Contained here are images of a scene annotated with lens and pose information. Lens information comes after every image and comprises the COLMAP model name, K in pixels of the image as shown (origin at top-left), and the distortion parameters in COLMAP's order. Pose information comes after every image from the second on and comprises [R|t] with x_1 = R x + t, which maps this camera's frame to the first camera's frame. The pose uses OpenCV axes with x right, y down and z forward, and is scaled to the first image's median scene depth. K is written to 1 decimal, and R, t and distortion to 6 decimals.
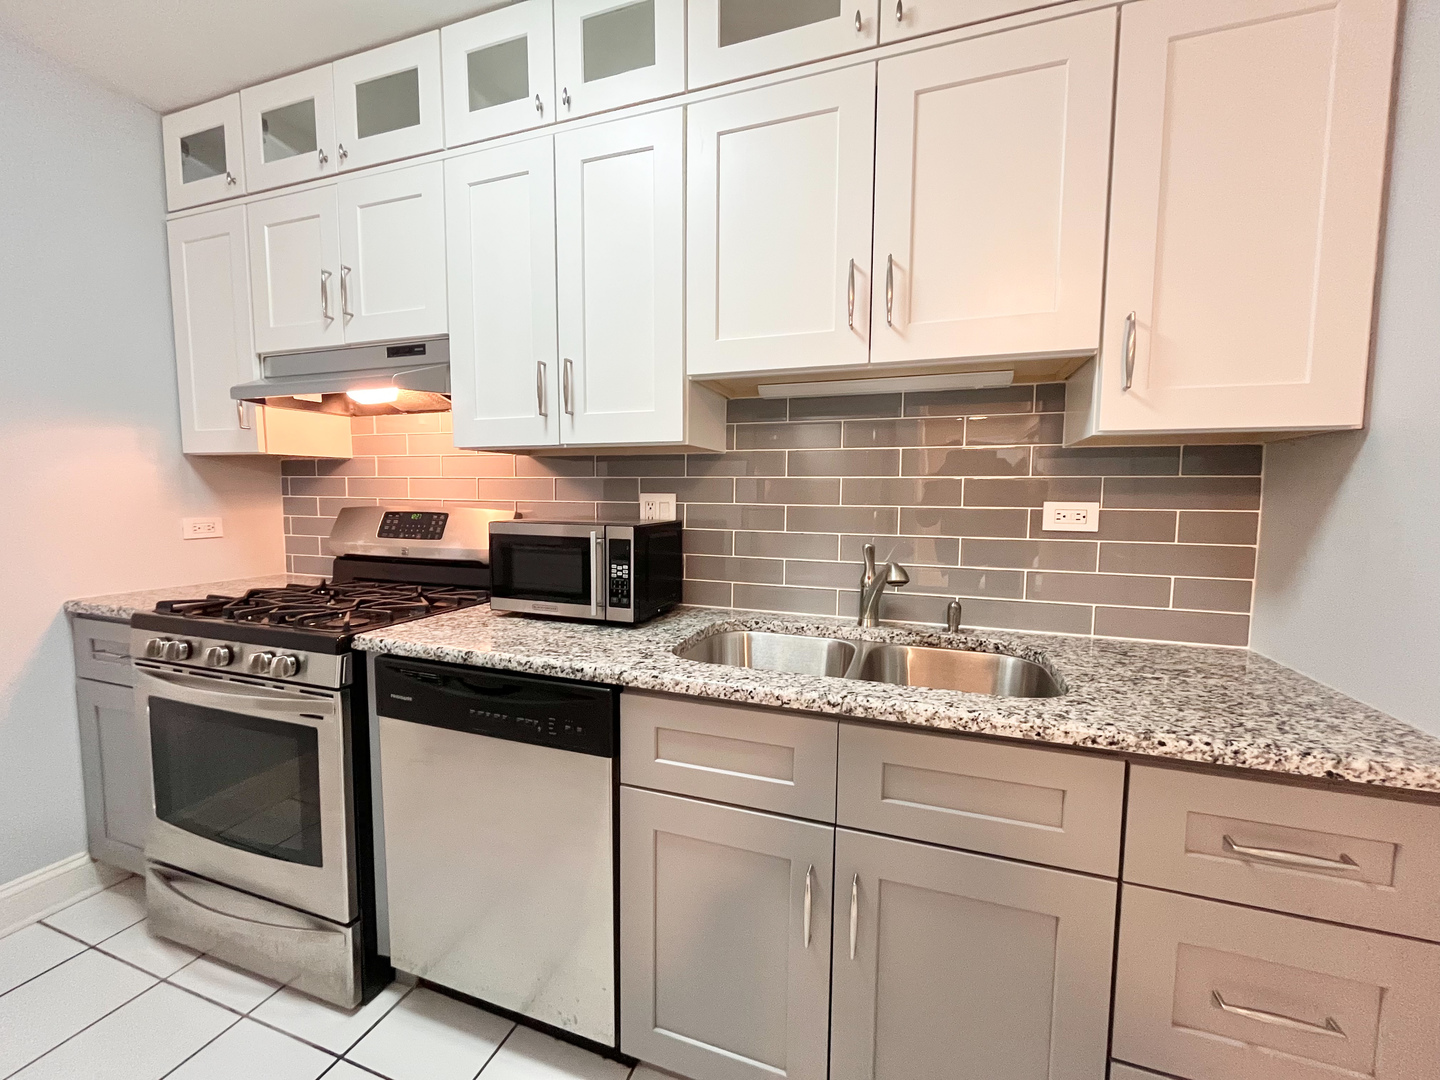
lens RADIAL K [[587.4, 0, 714.4], [0, 587.4, 539.1], [0, 0, 1]] dist [0.000119, -0.001381]
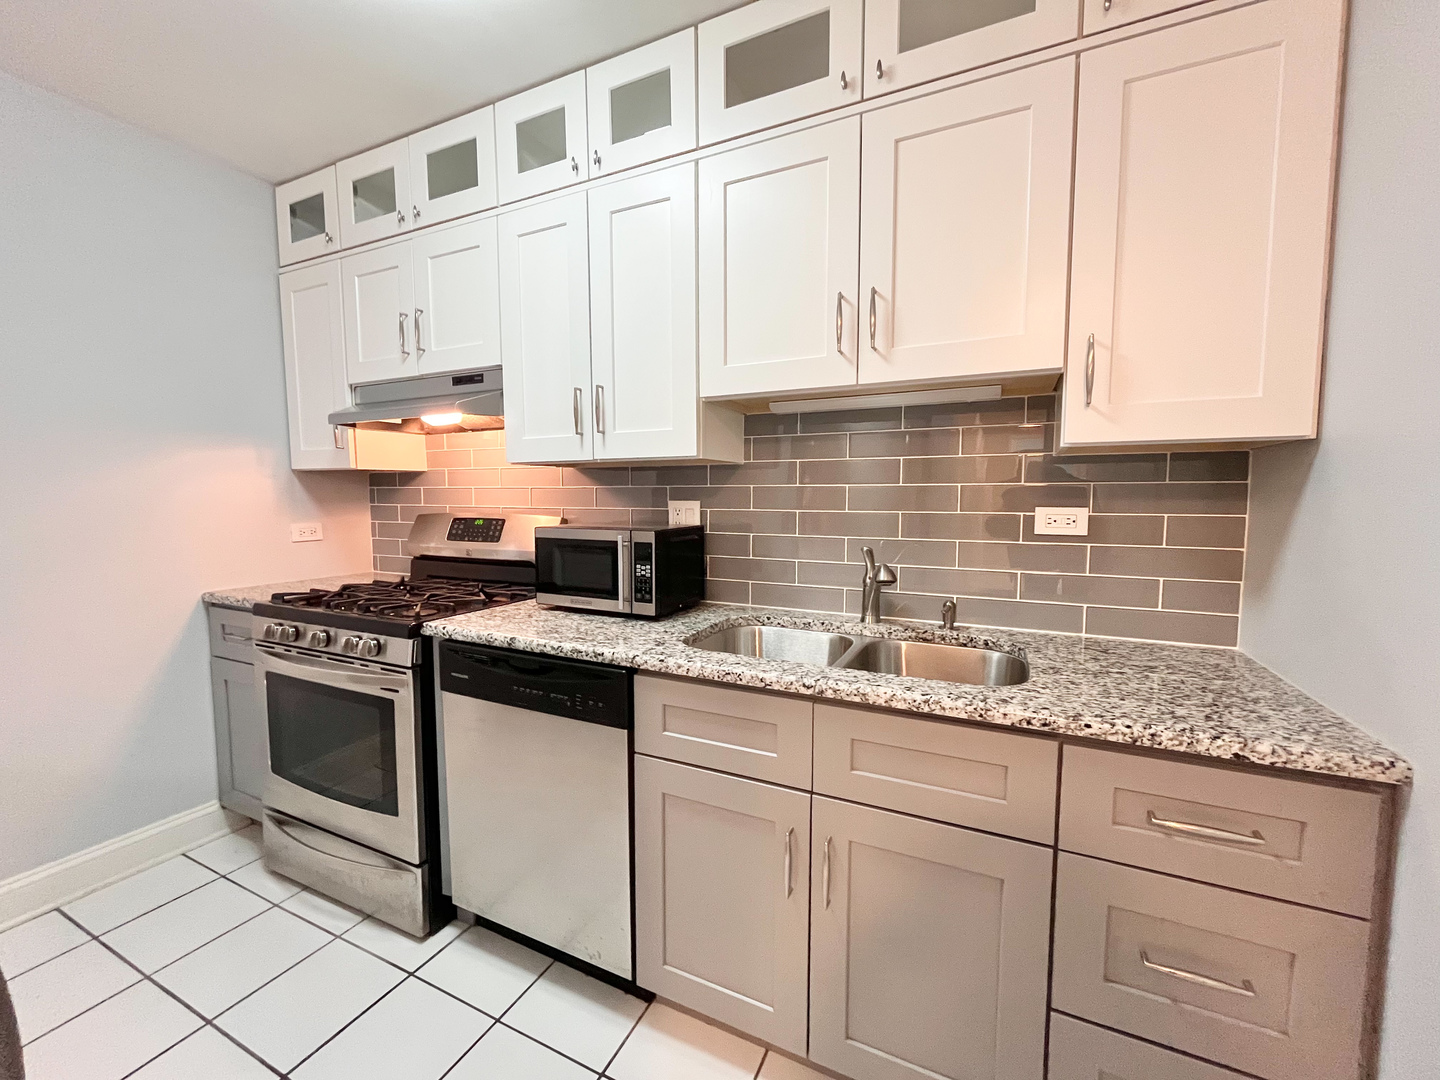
lens RADIAL K [[587.4, 0, 715.3], [0, 587.4, 539.6], [0, 0, 1]] dist [0.000119, -0.001381]
pose [[0.993936, -0.000225, -0.109959, 0.106693], [0.000130, 1.000000, -0.000869, -0.004575], [0.109959, 0.000850, 0.993936, -0.119573]]
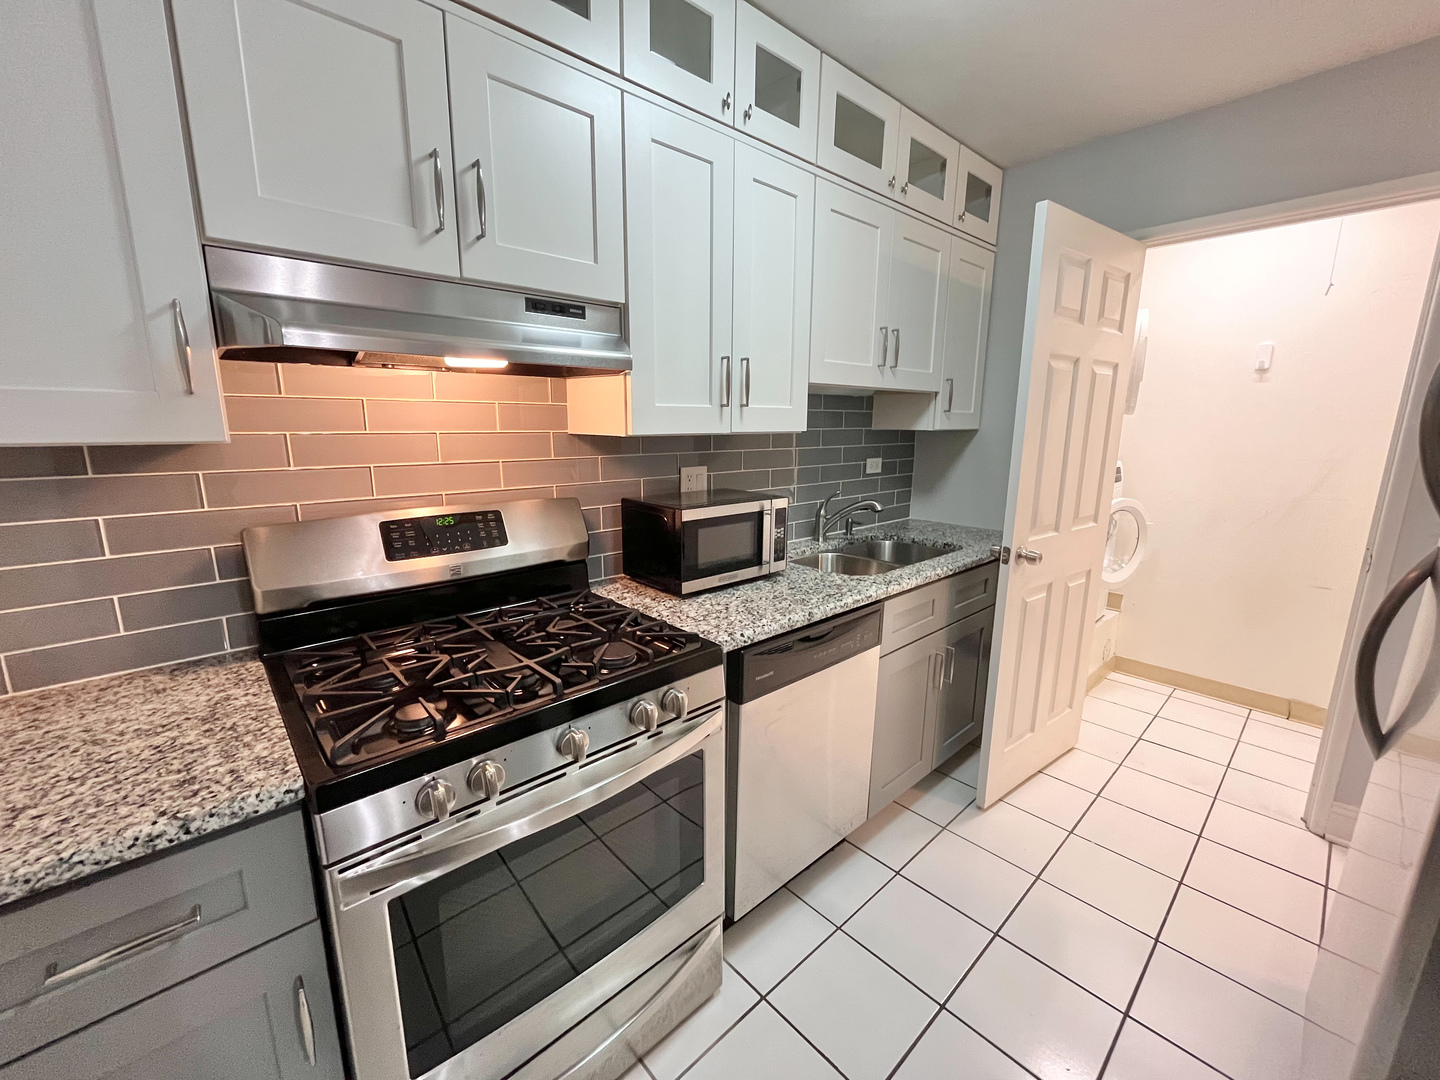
lens RADIAL K [[587.4, 0, 711.9], [0, 587.4, 538.2], [0, 0, 1]] dist [0.000119, -0.001381]
pose [[0.479610, -0.178043, 0.859229, -1.395653], [0.069414, 0.983829, 0.165115, -0.163243], [-0.874732, -0.019548, 0.484212, 0.527612]]
